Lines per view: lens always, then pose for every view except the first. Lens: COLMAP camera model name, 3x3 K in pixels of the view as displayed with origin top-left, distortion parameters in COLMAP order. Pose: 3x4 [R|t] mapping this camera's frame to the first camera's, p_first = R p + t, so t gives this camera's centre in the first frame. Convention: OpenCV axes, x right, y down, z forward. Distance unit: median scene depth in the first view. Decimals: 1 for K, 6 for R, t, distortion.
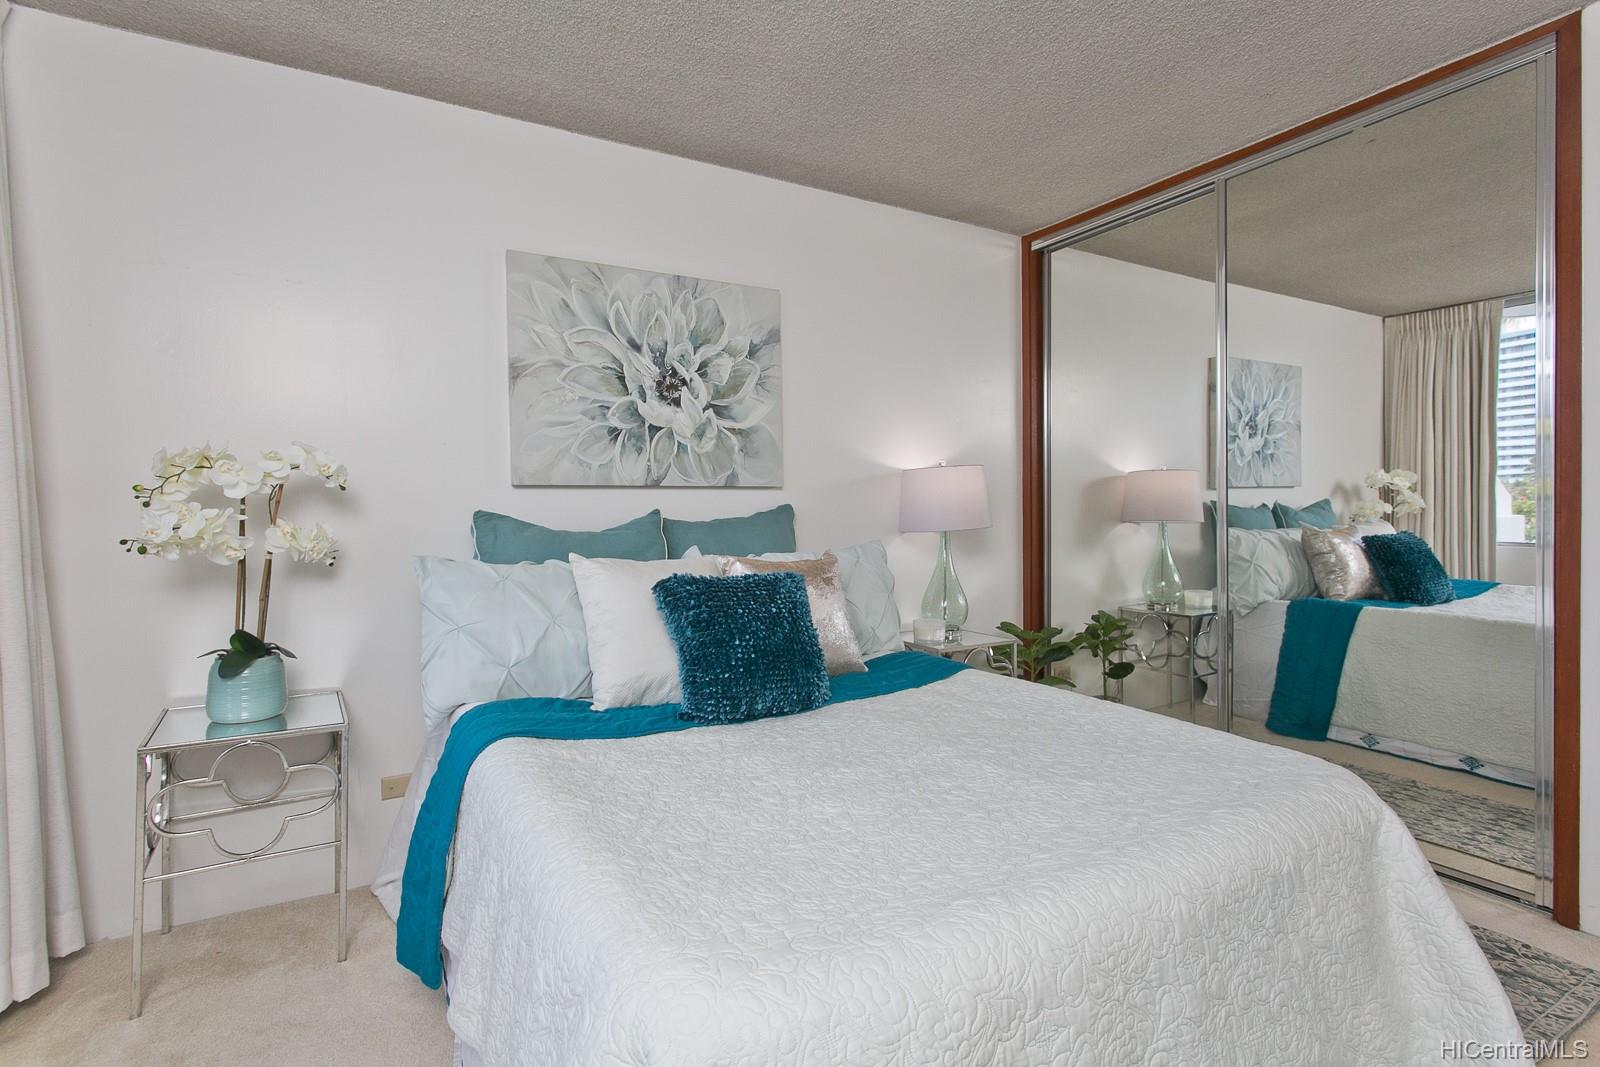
lens RADIAL K [[759.5, 0, 808.2], [0, 759.5, 518.3], [0, 0, 1]] dist [-0.001718, 0.000061]
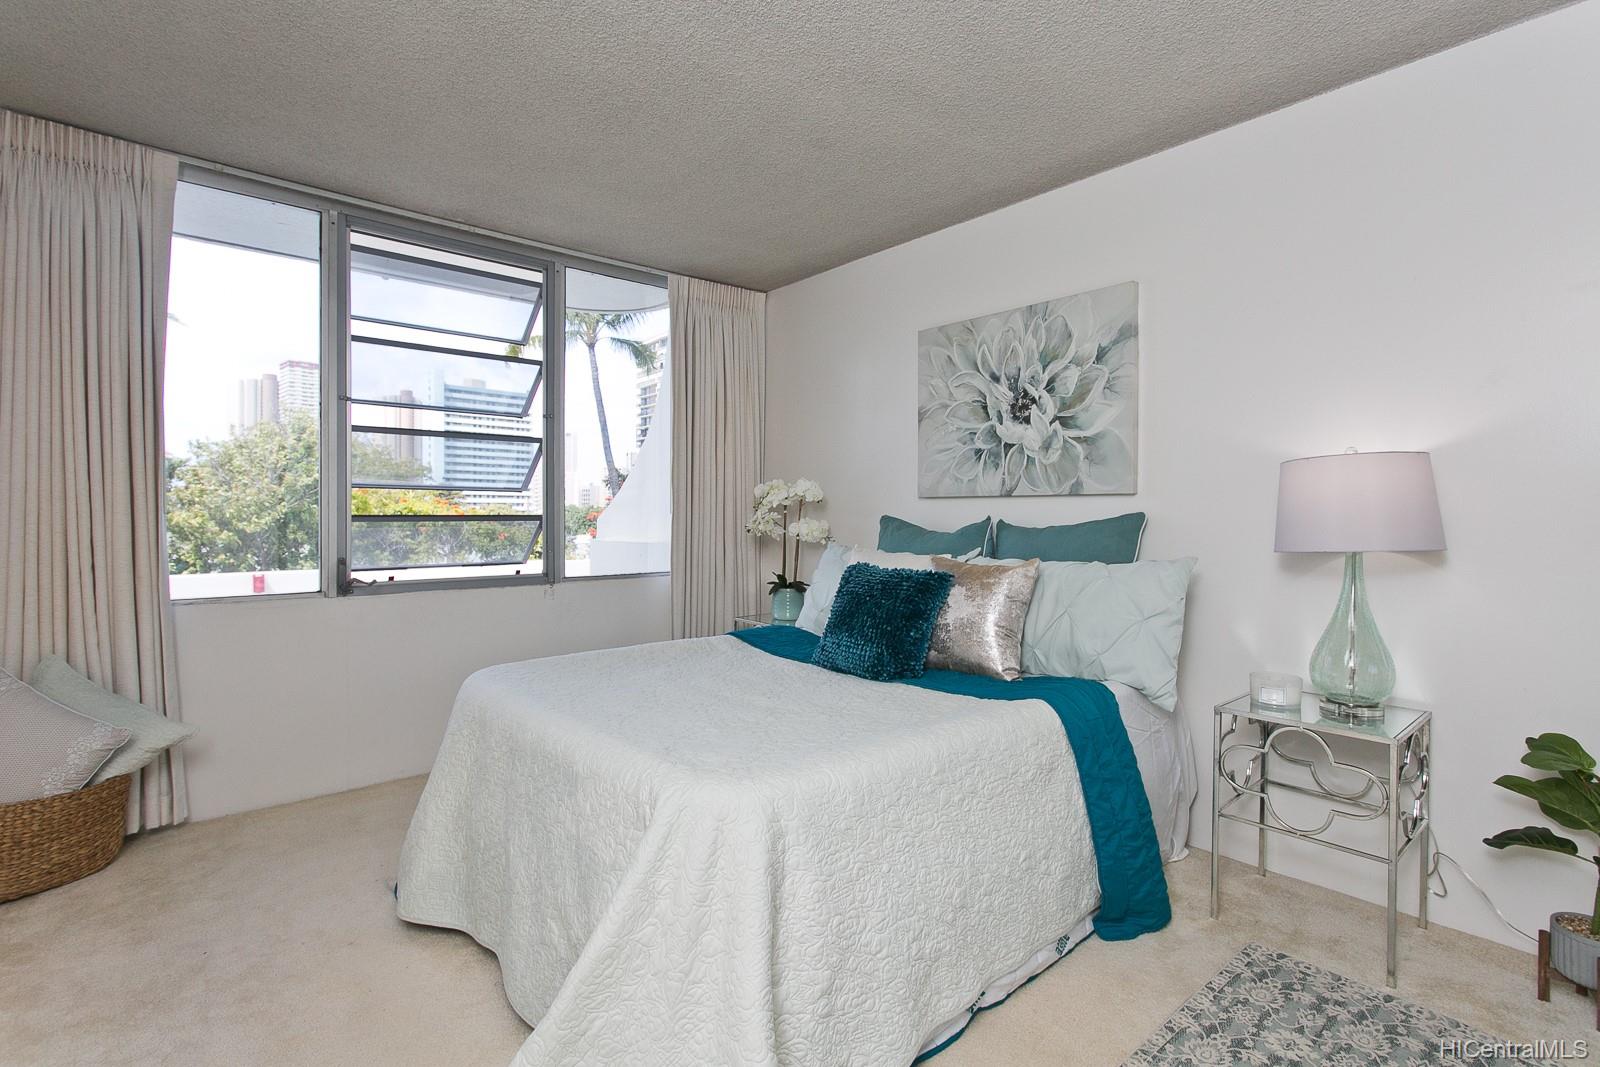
lens RADIAL K [[759.5, 0, 808.2], [0, 759.5, 518.3], [0, 0, 1]] dist [-0.001718, 0.000061]
pose [[0.198288, 0.014608, -0.980035, 0.859509], [-0.020105, 0.999739, 0.010834, -0.014679], [0.979938, 0.017556, 0.198530, 0.470246]]
